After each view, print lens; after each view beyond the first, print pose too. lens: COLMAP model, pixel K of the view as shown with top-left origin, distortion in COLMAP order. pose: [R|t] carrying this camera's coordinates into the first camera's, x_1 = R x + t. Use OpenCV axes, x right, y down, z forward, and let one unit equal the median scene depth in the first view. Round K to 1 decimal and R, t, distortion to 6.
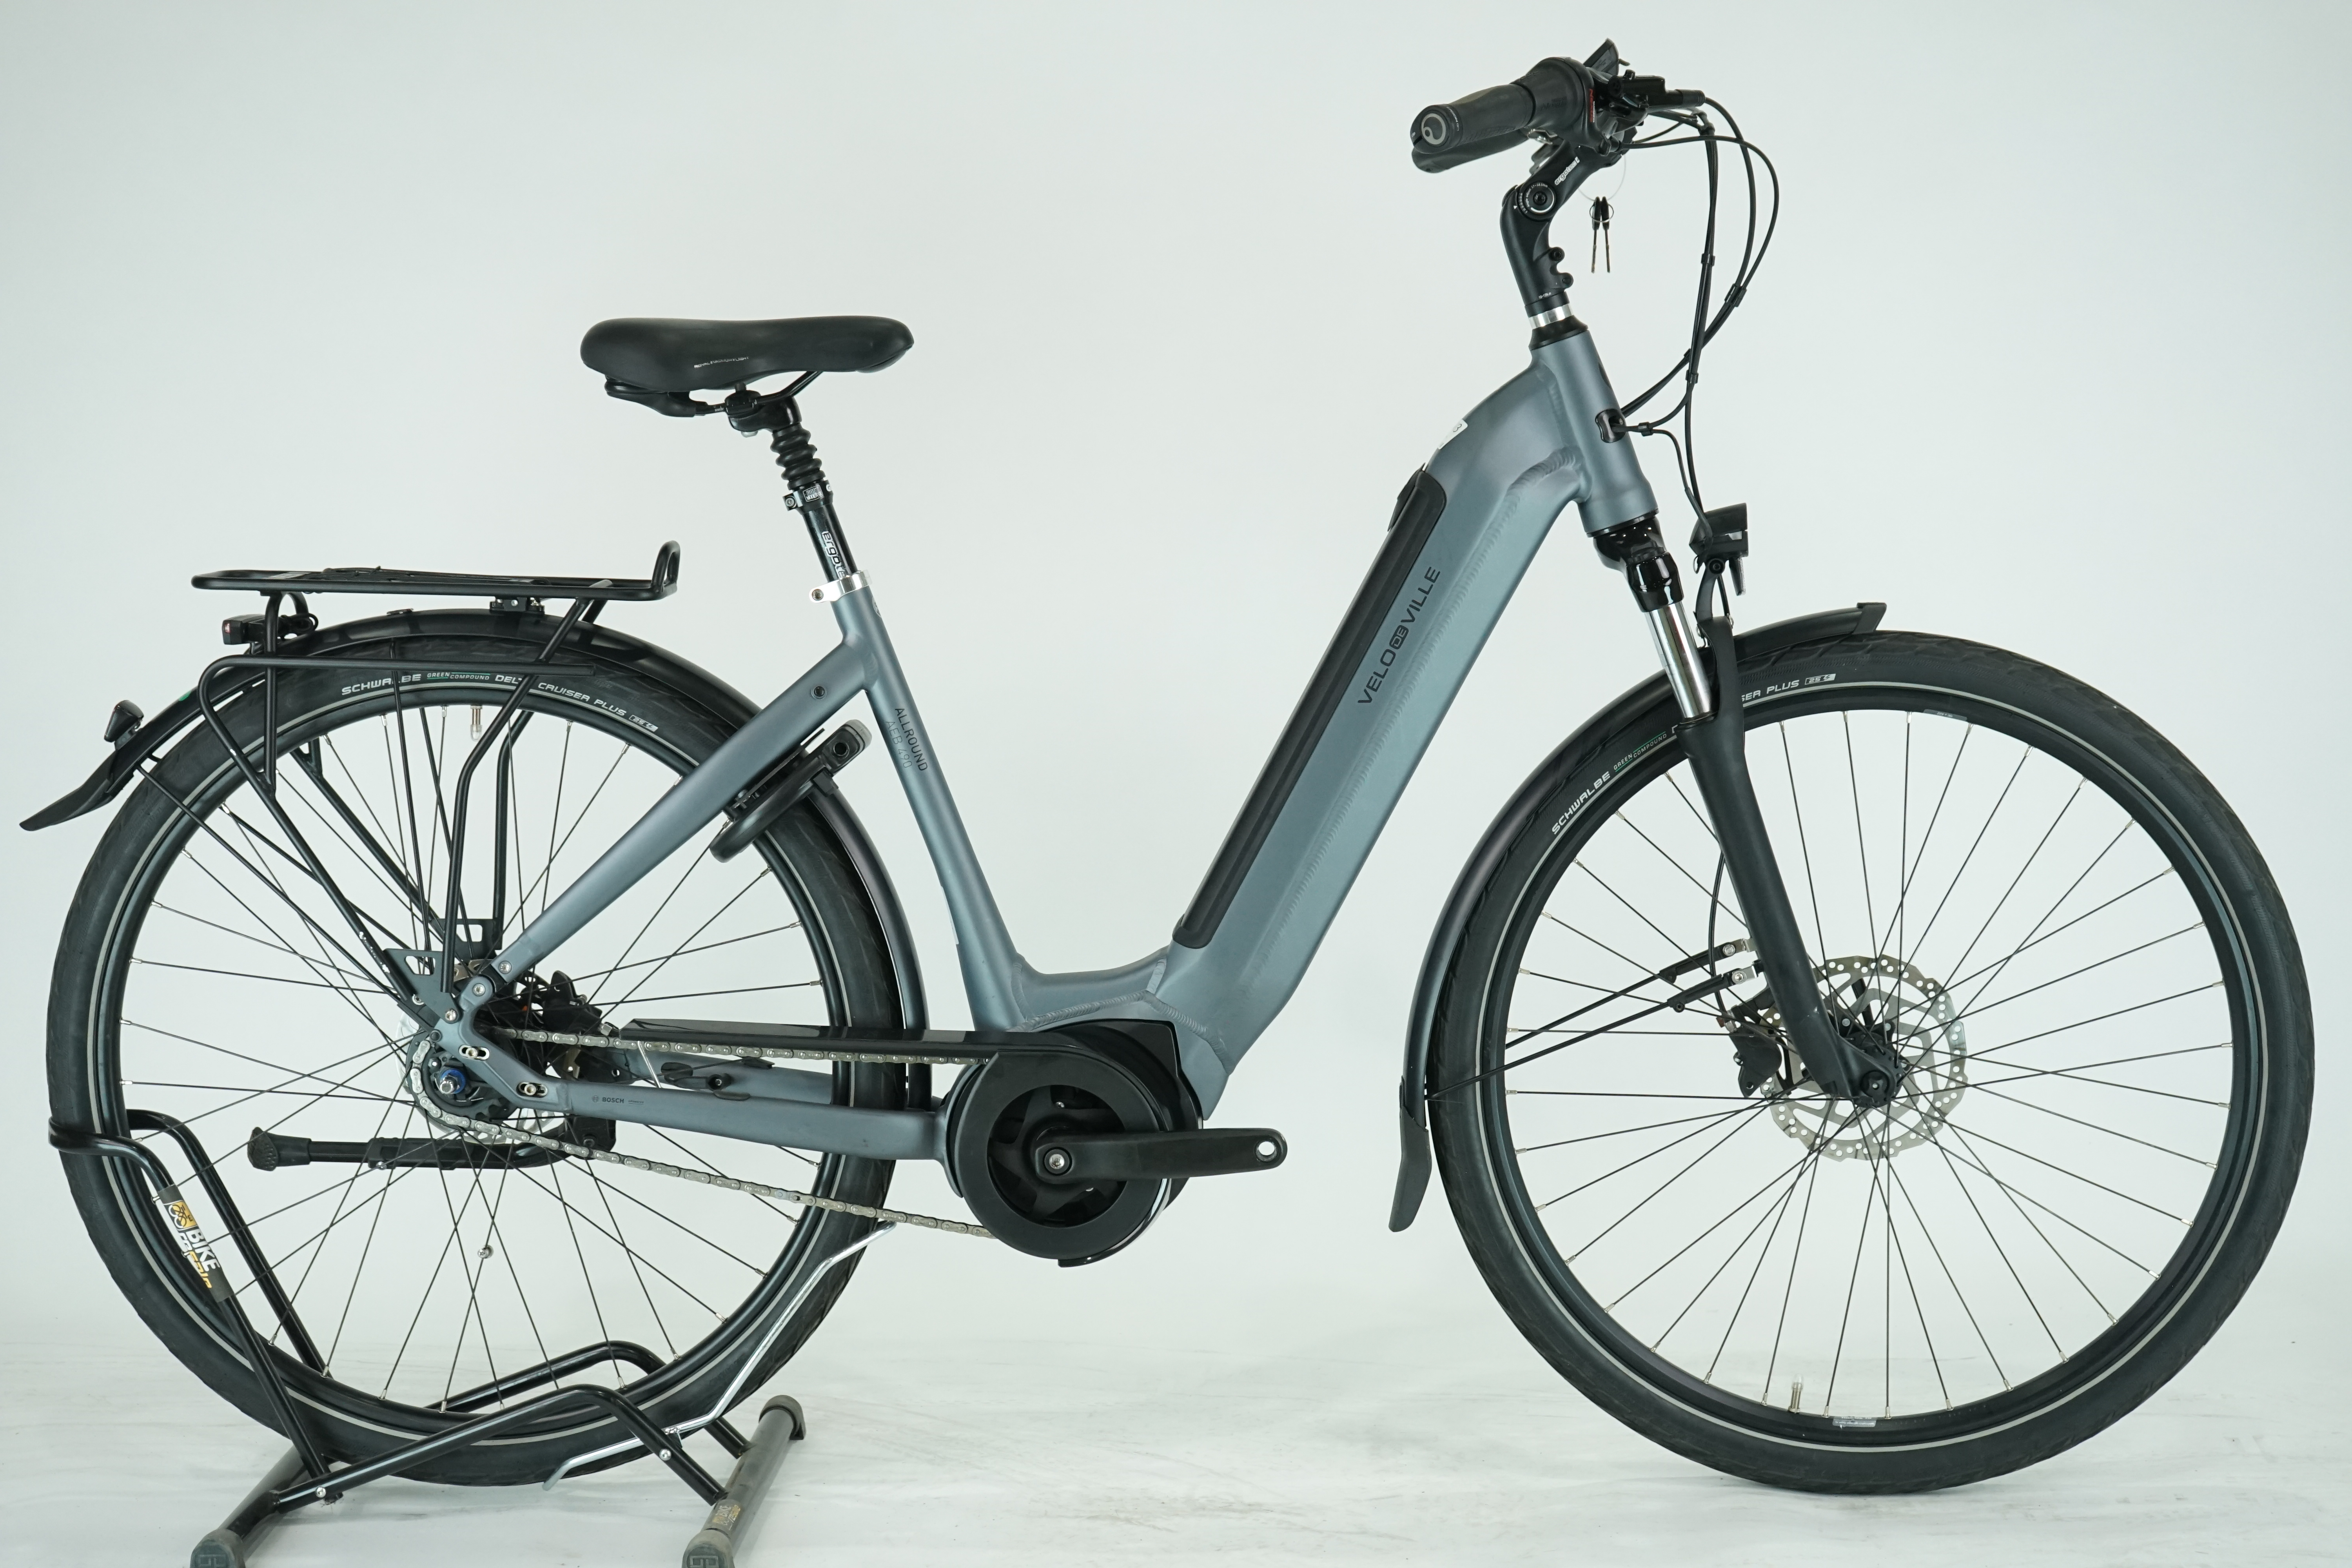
lens RADIAL K [[3956.3, 0, 1176.0], [0, 3956.3, 784.0], [0, 0, 1]] dist [-0.008855, 0.006192]
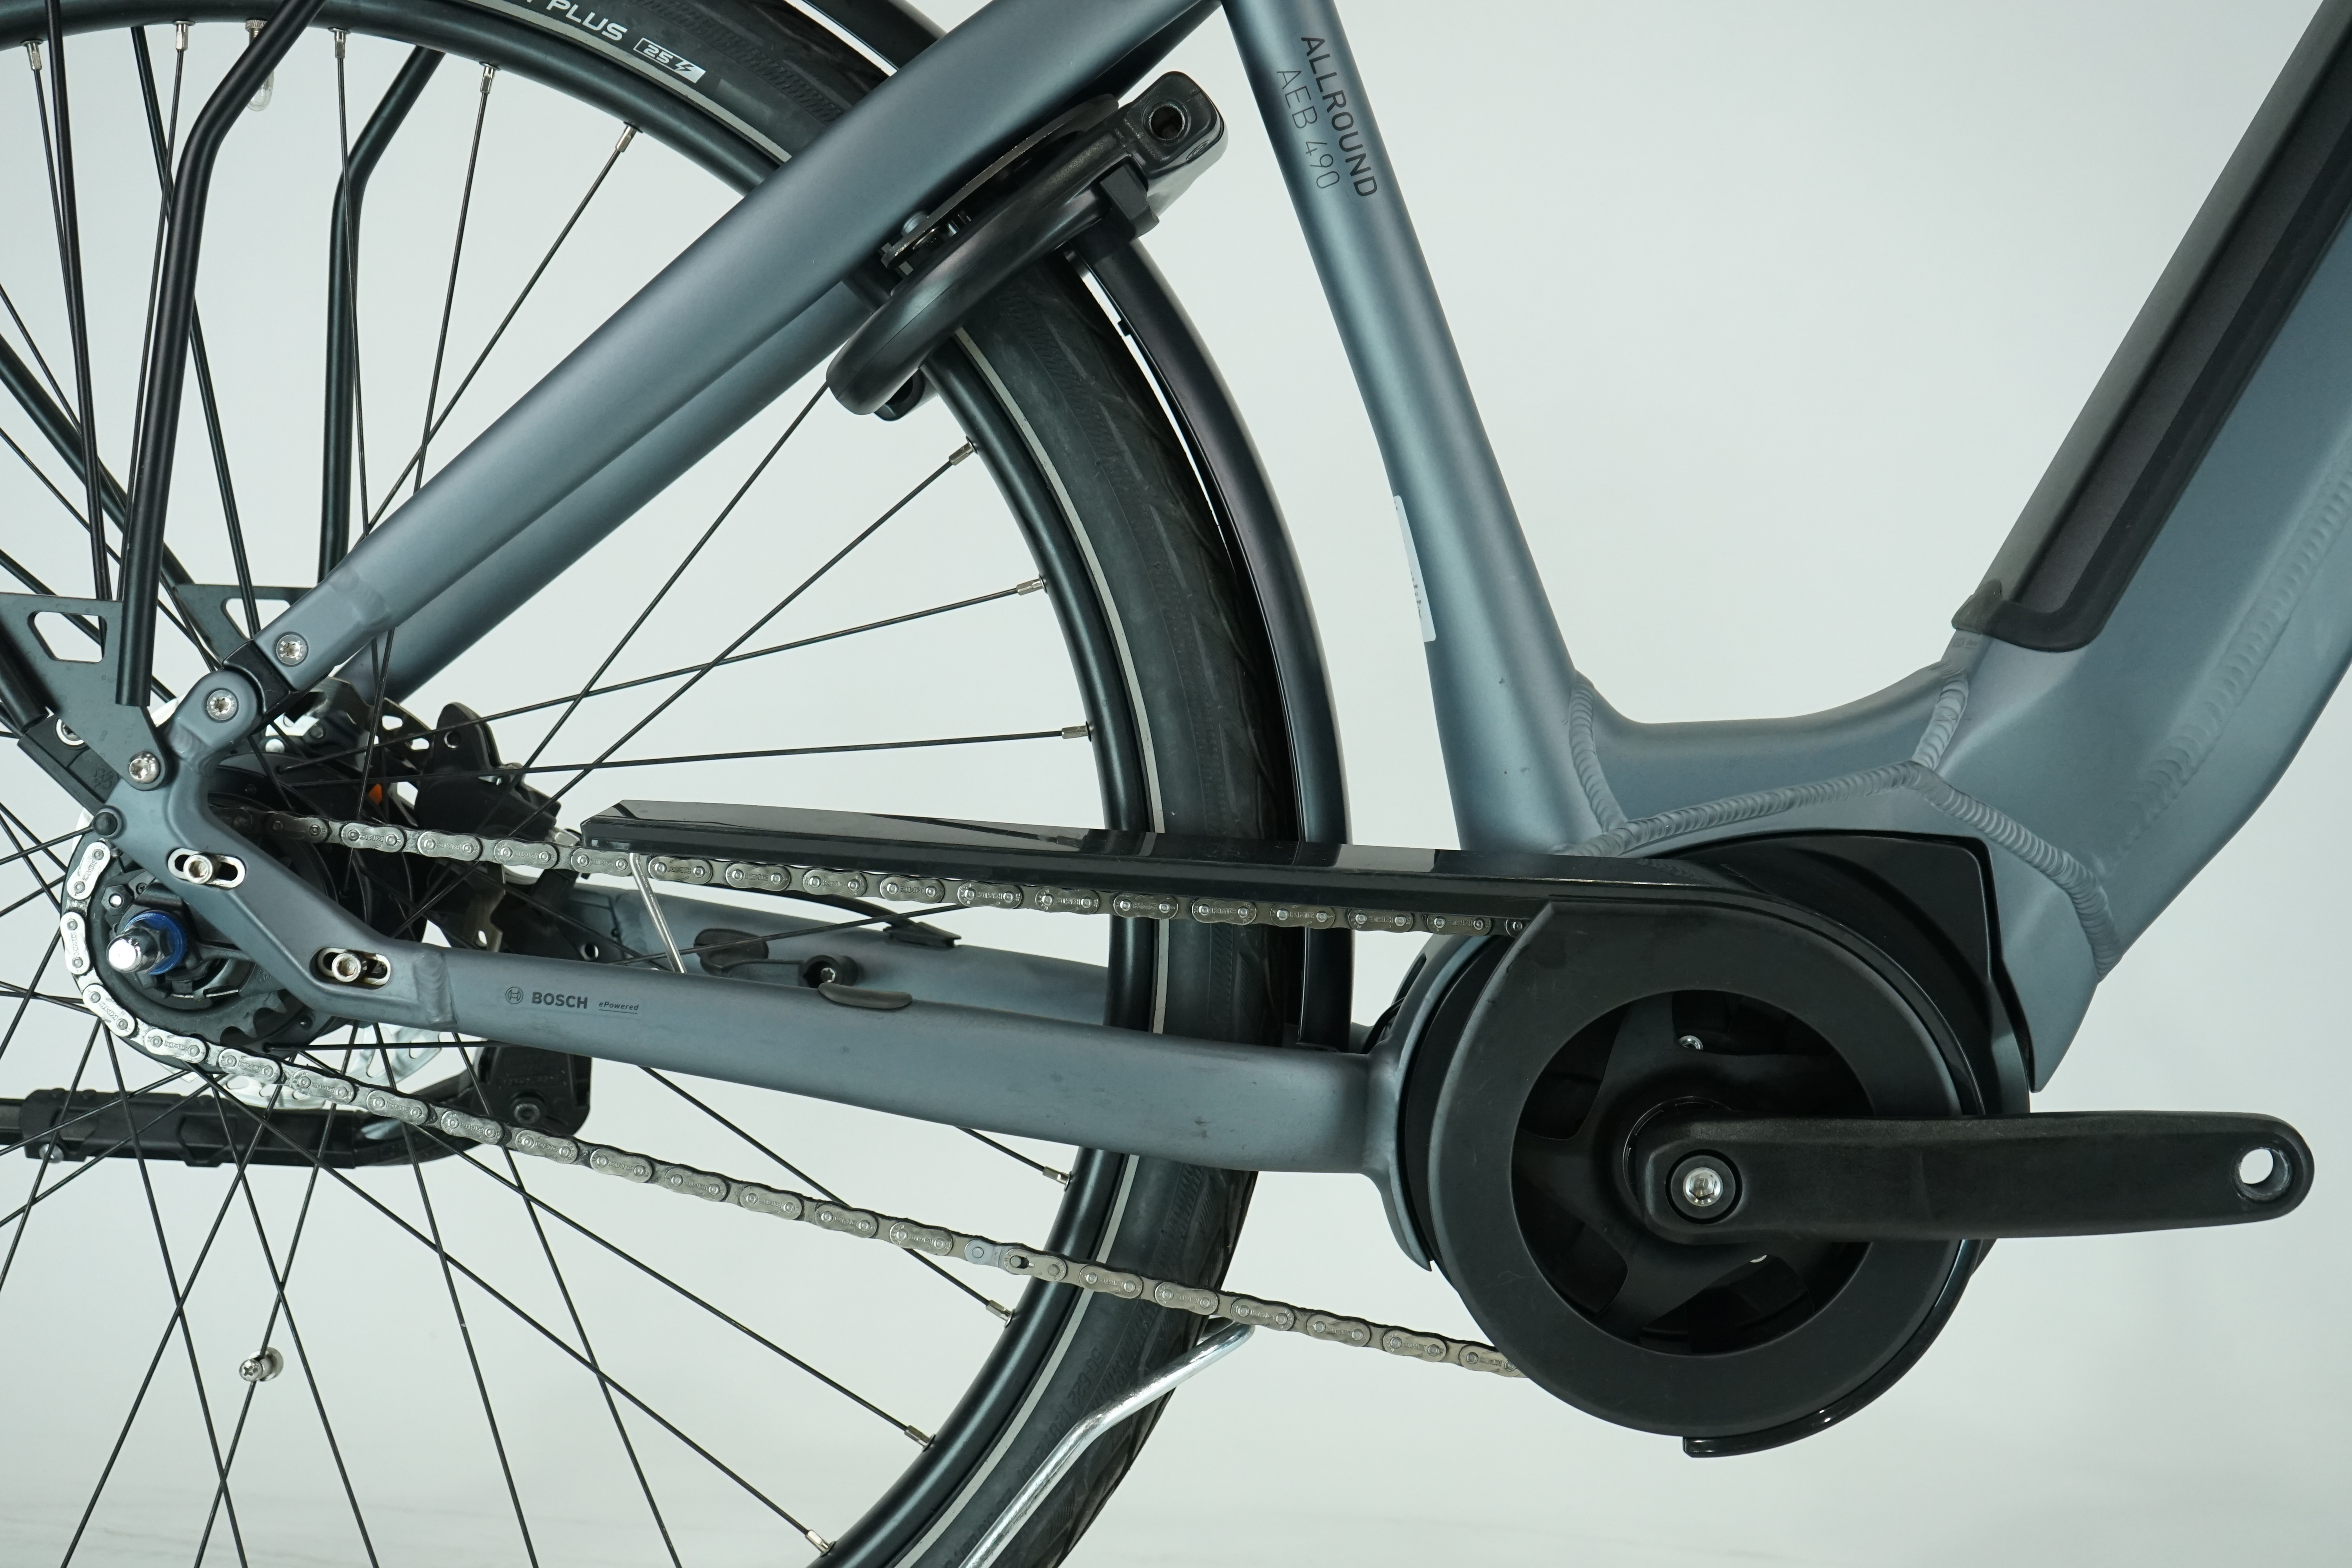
lens RADIAL K [[3011.3, 0, 1176.0], [0, 3011.3, 784.0], [0, 0, 1]] dist [-0.010054, -0.022006]
pose [[0.999652, 0.025690, 0.006024, -0.082713], [-0.025499, 0.999230, -0.029804, 0.064903], [-0.006785, 0.029640, 0.999538, 0.692057]]
